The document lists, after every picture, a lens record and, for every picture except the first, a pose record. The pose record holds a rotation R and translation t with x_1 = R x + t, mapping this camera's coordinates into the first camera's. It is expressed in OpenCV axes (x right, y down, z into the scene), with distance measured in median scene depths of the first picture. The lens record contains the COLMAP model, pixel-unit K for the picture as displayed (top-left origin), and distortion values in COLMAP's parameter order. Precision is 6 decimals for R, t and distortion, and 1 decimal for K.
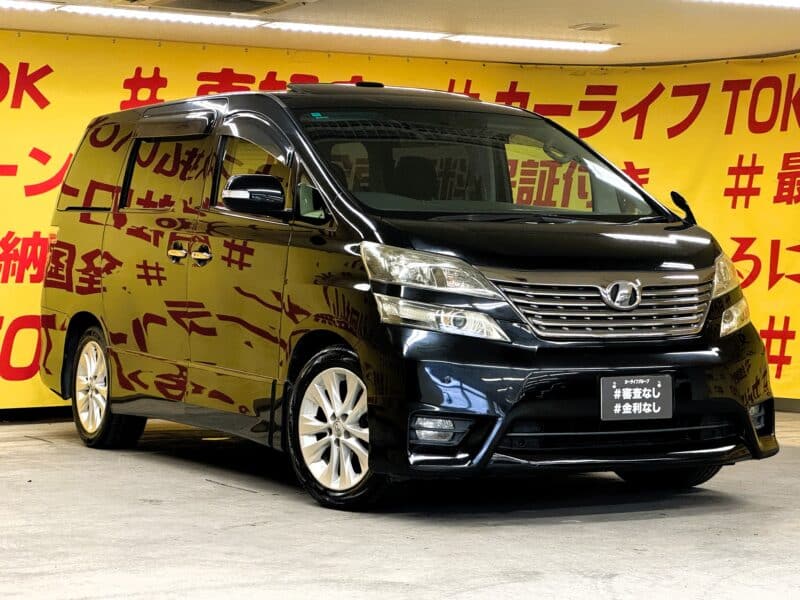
lens RADIAL K [[1949.5, 0, 399.2], [0, 1949.5, 298.6], [0, 0, 1]] dist [0.213178, 0.000000]
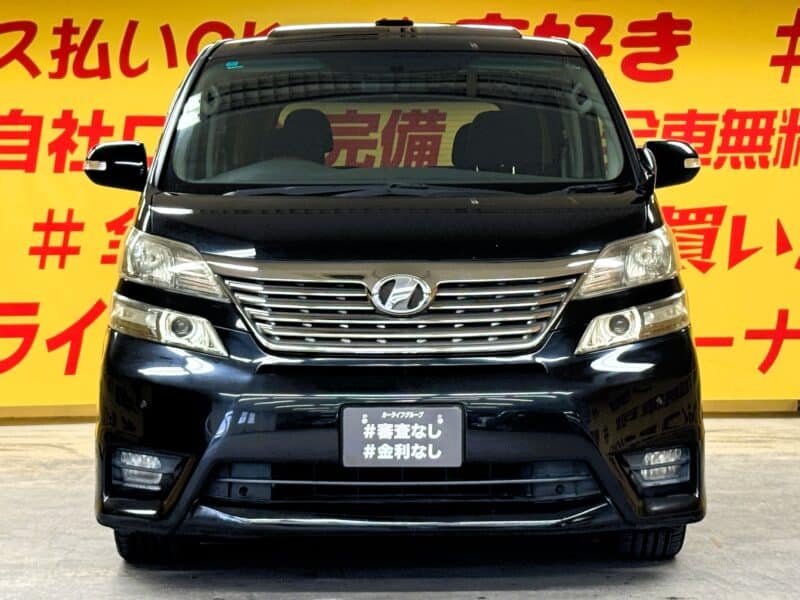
lens RADIAL K [[1975.8, 0, 403.1], [0, 1975.8, 302.1], [0, 0, 1]] dist [0.193026, 0.000000]
pose [[0.872037, 0.011999, -0.489293, 0.477122], [-0.003301, 0.999821, 0.018634, -0.012978], [0.489429, -0.014634, 0.871921, 0.360349]]
